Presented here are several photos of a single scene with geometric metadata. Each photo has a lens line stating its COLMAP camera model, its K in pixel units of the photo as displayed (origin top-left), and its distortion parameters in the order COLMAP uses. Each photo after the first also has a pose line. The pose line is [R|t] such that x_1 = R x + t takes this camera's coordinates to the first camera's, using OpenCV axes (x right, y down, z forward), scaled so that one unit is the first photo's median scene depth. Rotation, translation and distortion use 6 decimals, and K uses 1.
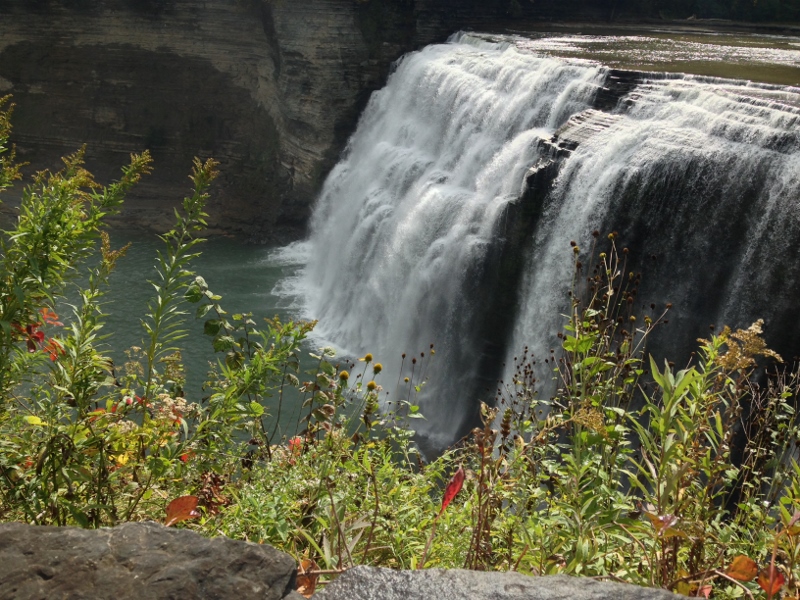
lens RADIAL K [[727.9, 0, 400.0], [0, 727.9, 300.0], [0, 0, 1]] dist [0.111631, -0.214238]
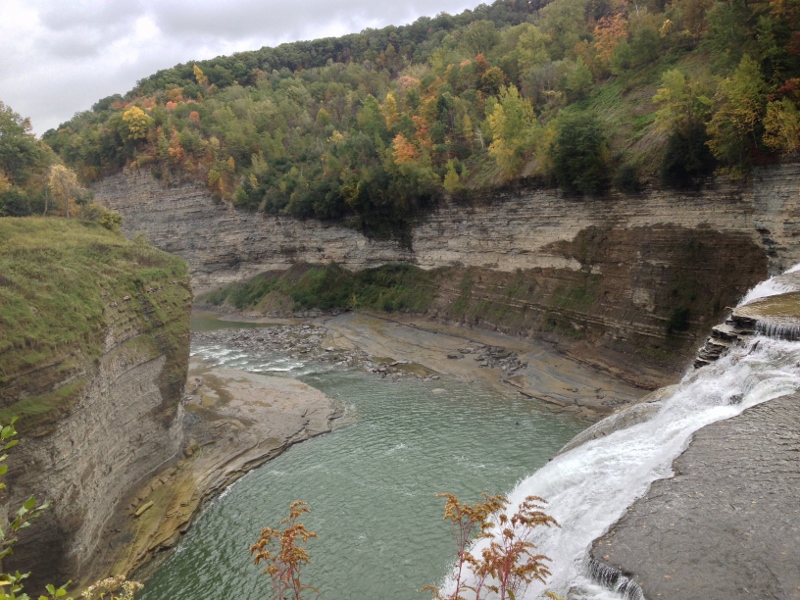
lens RADIAL K [[727.9, 0, 400.0], [0, 727.9, 300.0], [0, 0, 1]] dist [0.111631, -0.214238]
pose [[0.566092, 0.019923, -0.824101, 0.213919], [-0.186658, 0.976840, -0.104604, -0.087350], [0.802931, 0.213040, 0.556700, 0.217550]]
